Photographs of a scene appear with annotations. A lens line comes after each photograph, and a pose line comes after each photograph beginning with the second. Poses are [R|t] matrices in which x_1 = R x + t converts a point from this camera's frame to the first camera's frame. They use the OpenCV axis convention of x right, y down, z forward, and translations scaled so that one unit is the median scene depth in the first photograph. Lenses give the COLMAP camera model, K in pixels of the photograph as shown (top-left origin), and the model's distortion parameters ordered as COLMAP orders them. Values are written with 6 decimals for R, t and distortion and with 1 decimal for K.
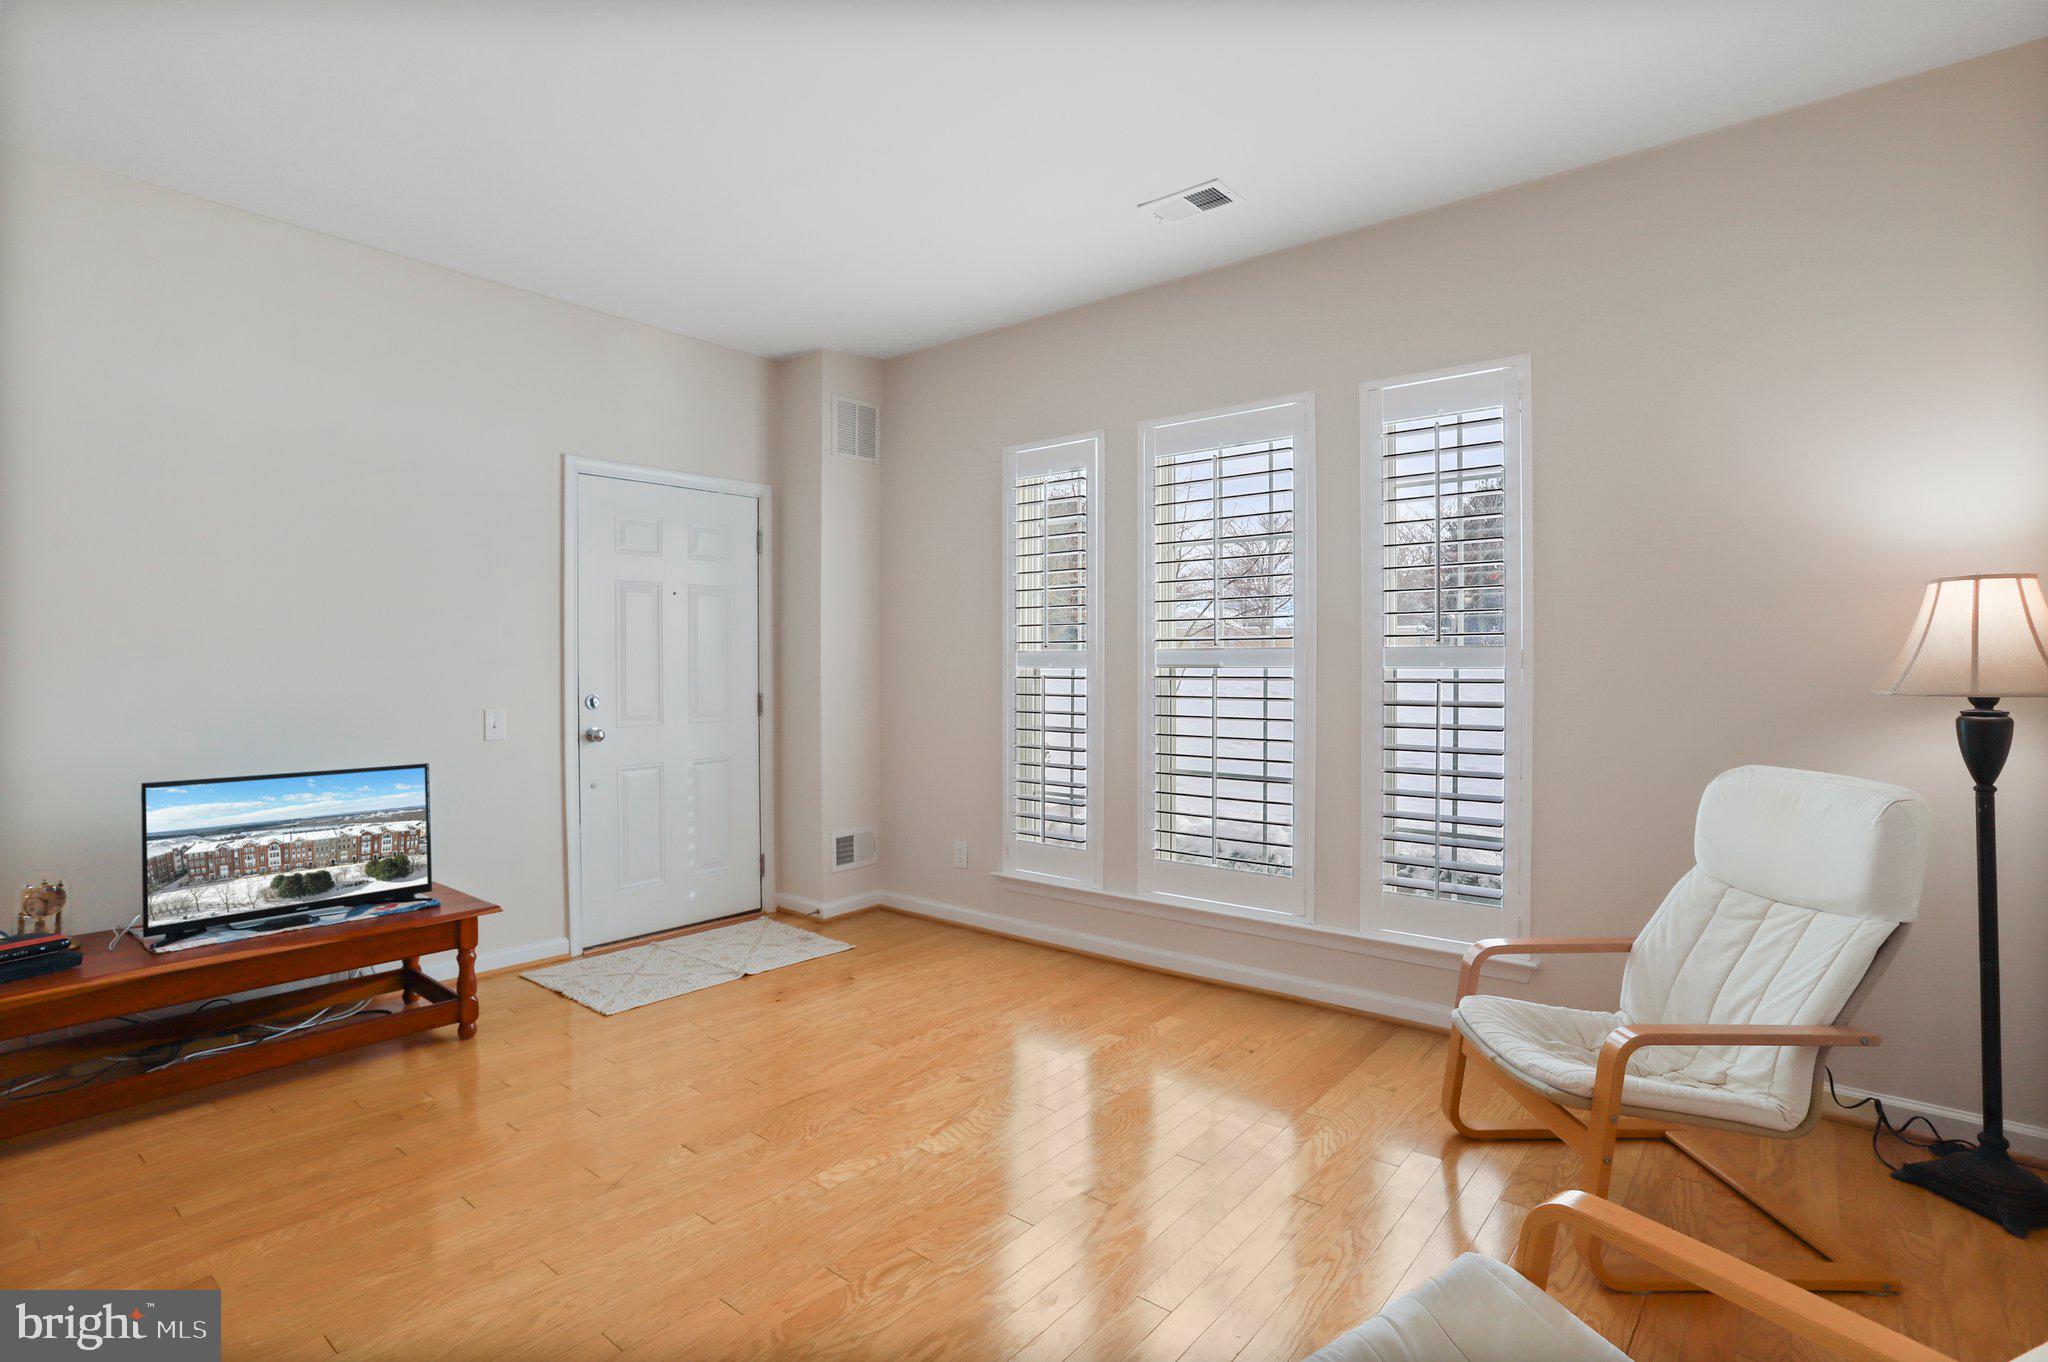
lens RADIAL K [[1001.8, 0, 1032.4], [0, 1001.8, 661.8], [0, 0, 1]] dist [-0.061673, 0.022117]
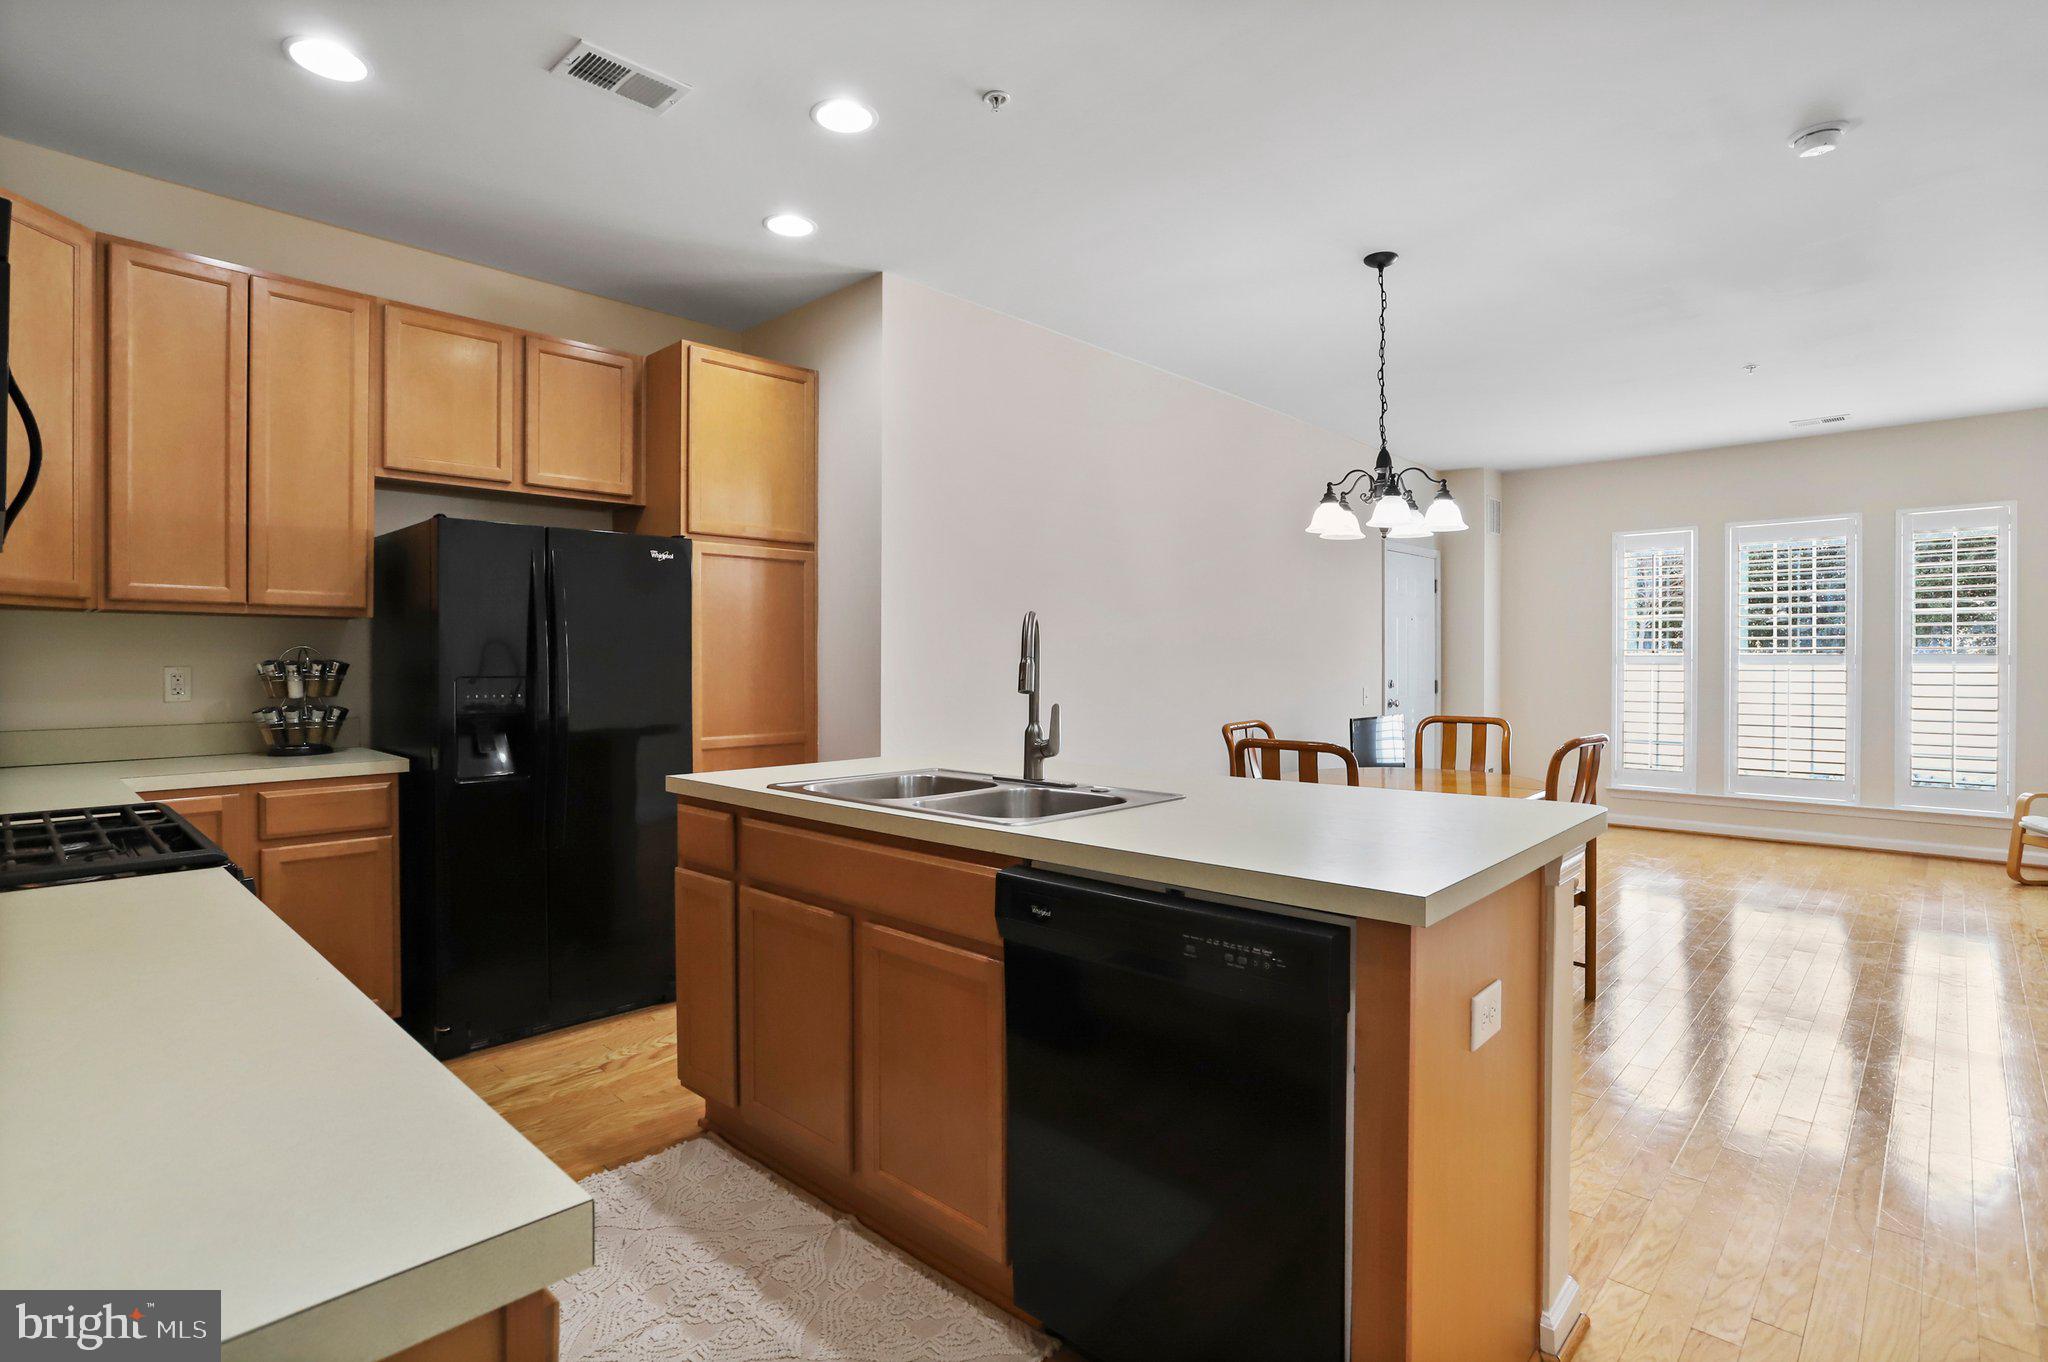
lens RADIAL K [[1001.8, 0, 1032.4], [0, 1001.8, 661.8], [0, 0, 1]] dist [-0.061673, 0.022117]
pose [[0.997201, 0.002541, -0.074722, -1.232596], [-0.002422, 0.999996, 0.001688, 0.001710], [0.074726, -0.001502, 0.997203, -0.993181]]
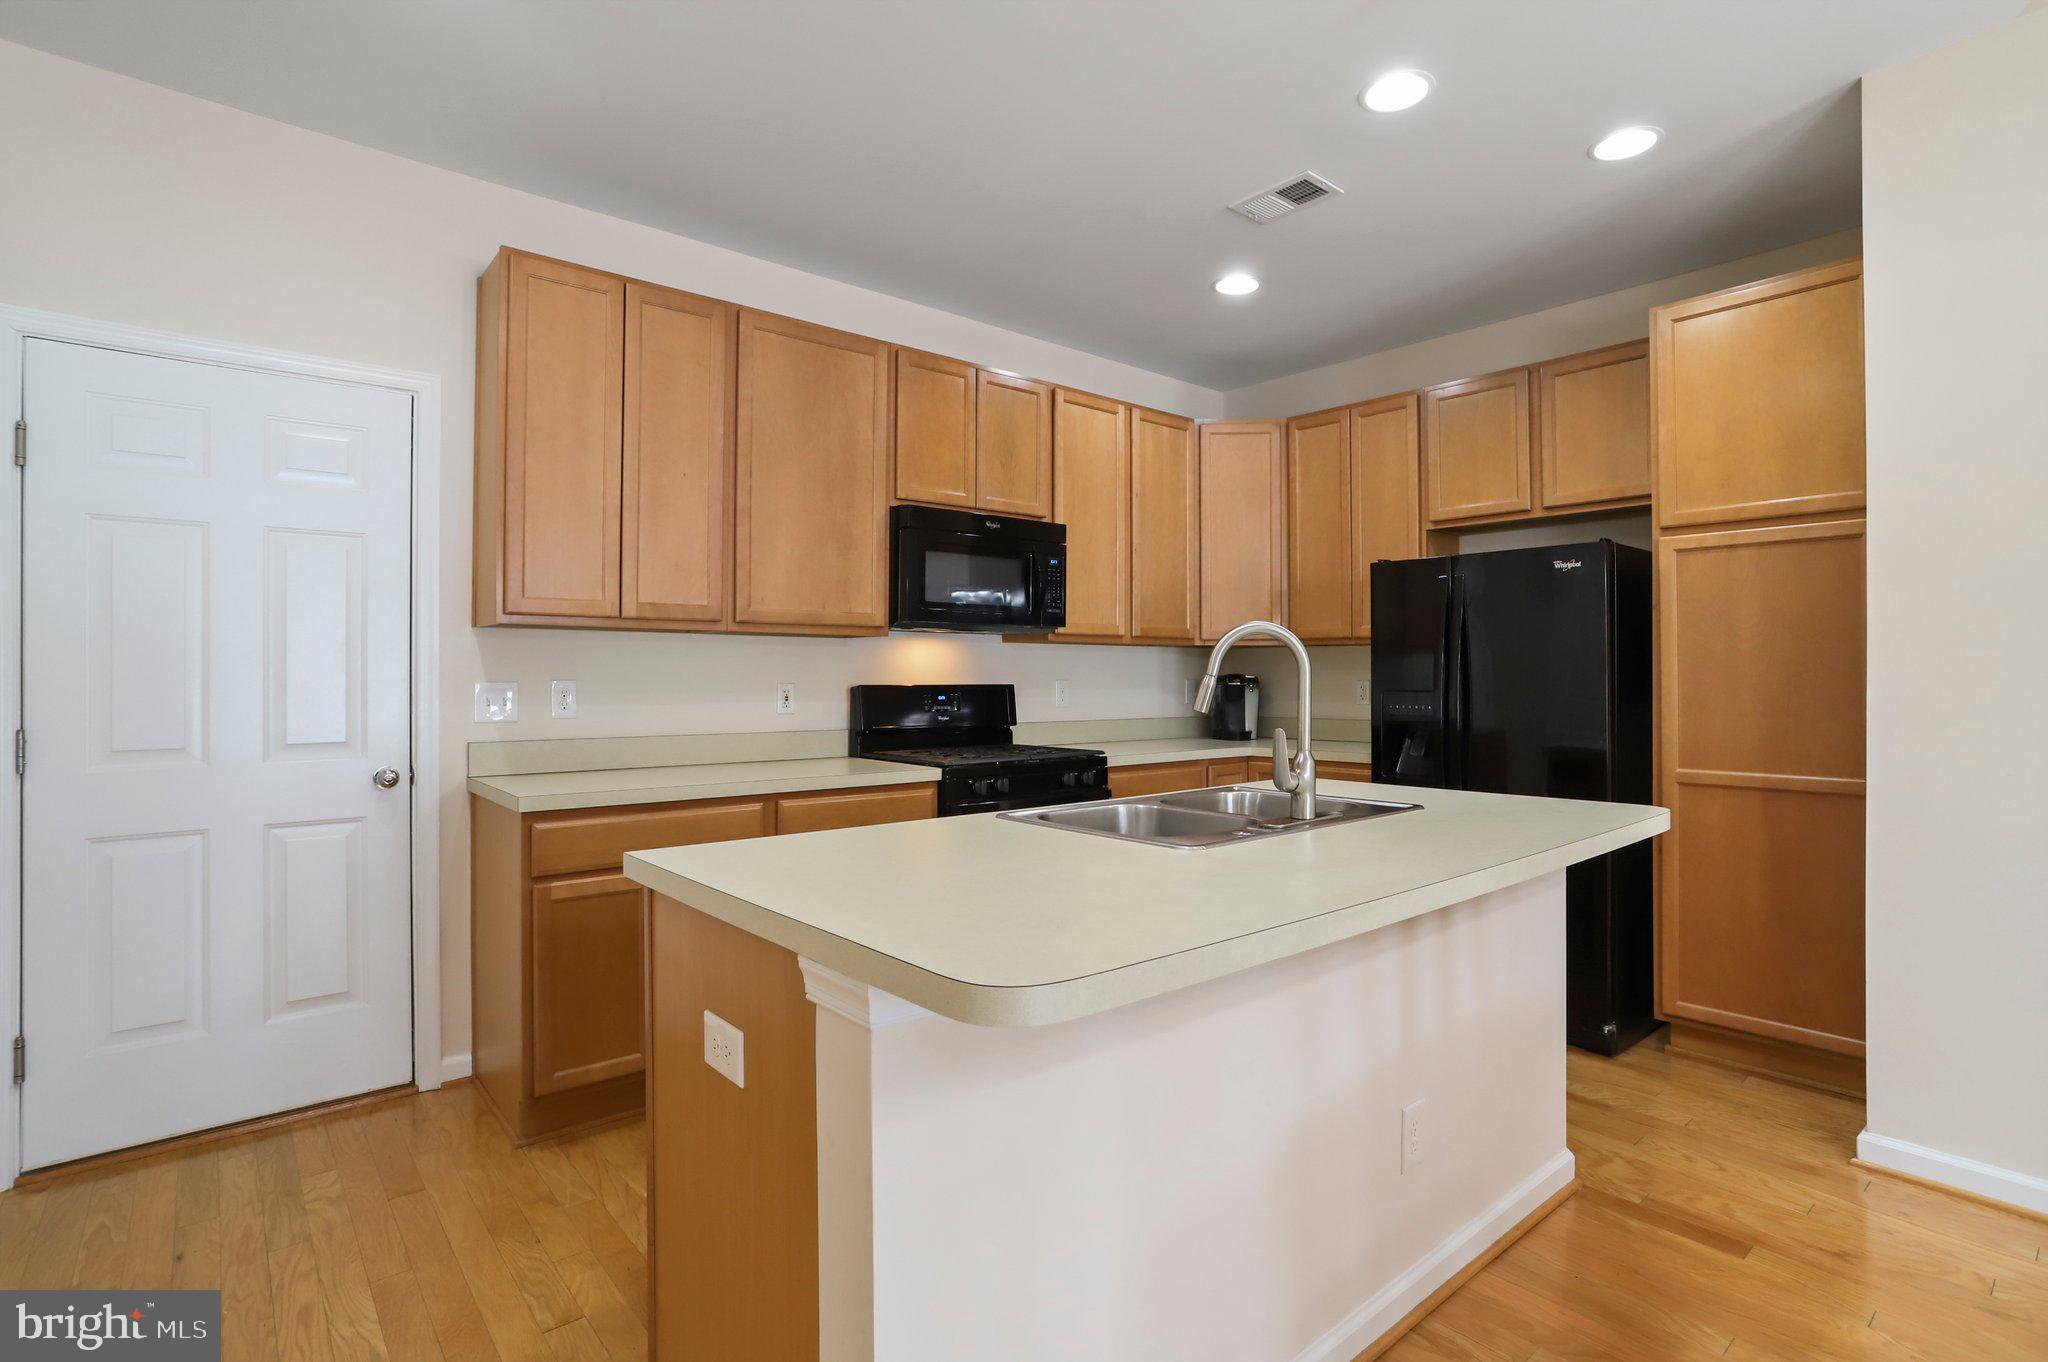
lens RADIAL K [[1001.8, 0, 1032.4], [0, 1001.8, 661.8], [0, 0, 1]] dist [-0.061673, 0.022117]
pose [[-0.178836, -0.010240, -0.983826, -0.624520], [0.001823, 0.999941, -0.010739, -0.001897], [0.983877, -0.003714, -0.178807, -0.315706]]
